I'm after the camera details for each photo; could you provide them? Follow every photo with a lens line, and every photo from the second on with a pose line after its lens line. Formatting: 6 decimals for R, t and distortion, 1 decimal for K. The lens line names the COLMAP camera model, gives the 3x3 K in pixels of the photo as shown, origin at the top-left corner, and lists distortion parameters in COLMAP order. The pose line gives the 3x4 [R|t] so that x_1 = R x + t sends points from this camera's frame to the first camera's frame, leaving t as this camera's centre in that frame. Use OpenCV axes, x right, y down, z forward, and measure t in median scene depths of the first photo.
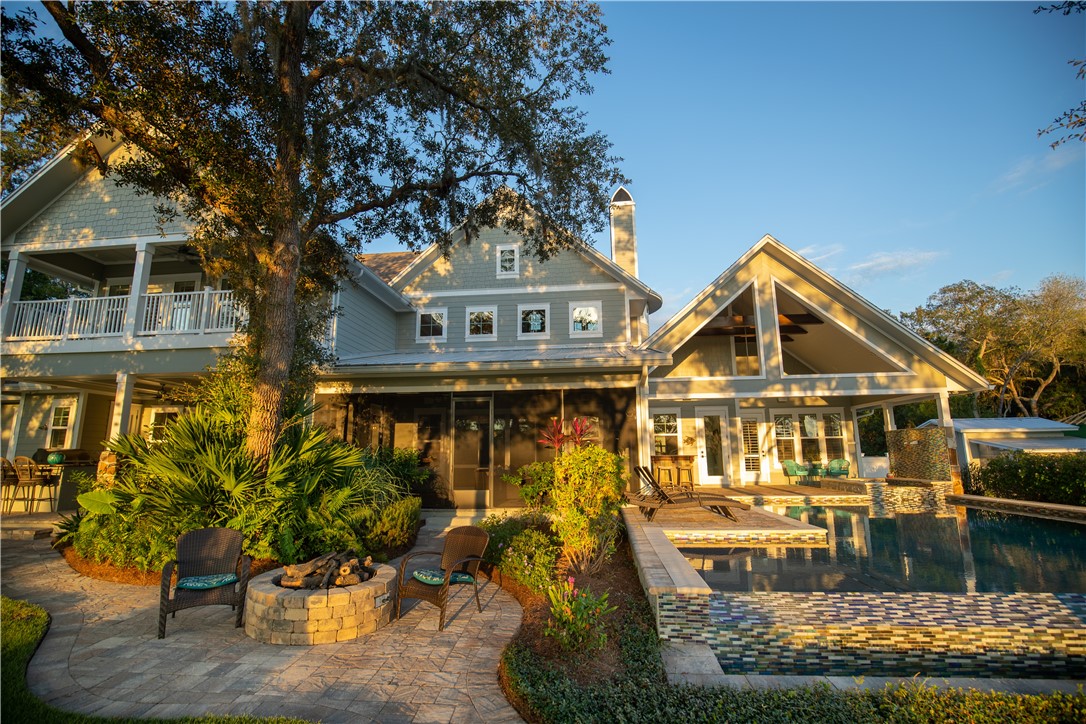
lens RADIAL K [[511.4, 0, 541.9], [0, 511.4, 360.3], [0, 0, 1]] dist [-0.015415, 0.000611]
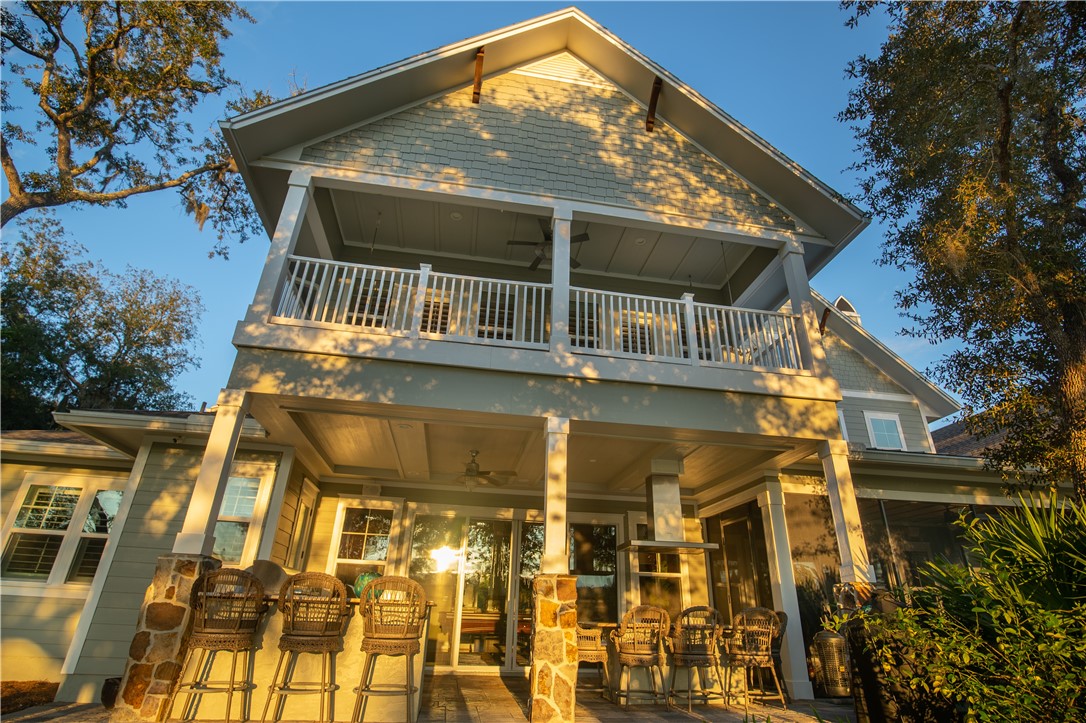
lens RADIAL K [[542.3, 0, 543.5], [0, 542.3, 352.3], [0, 0, 1]] dist [-0.026492, -0.000163]
pose [[0.954902, 0.156623, 0.252253, -0.946814], [-0.083410, 0.956850, -0.278355, 0.112658], [-0.284964, 0.244761, 0.926762, 0.449529]]
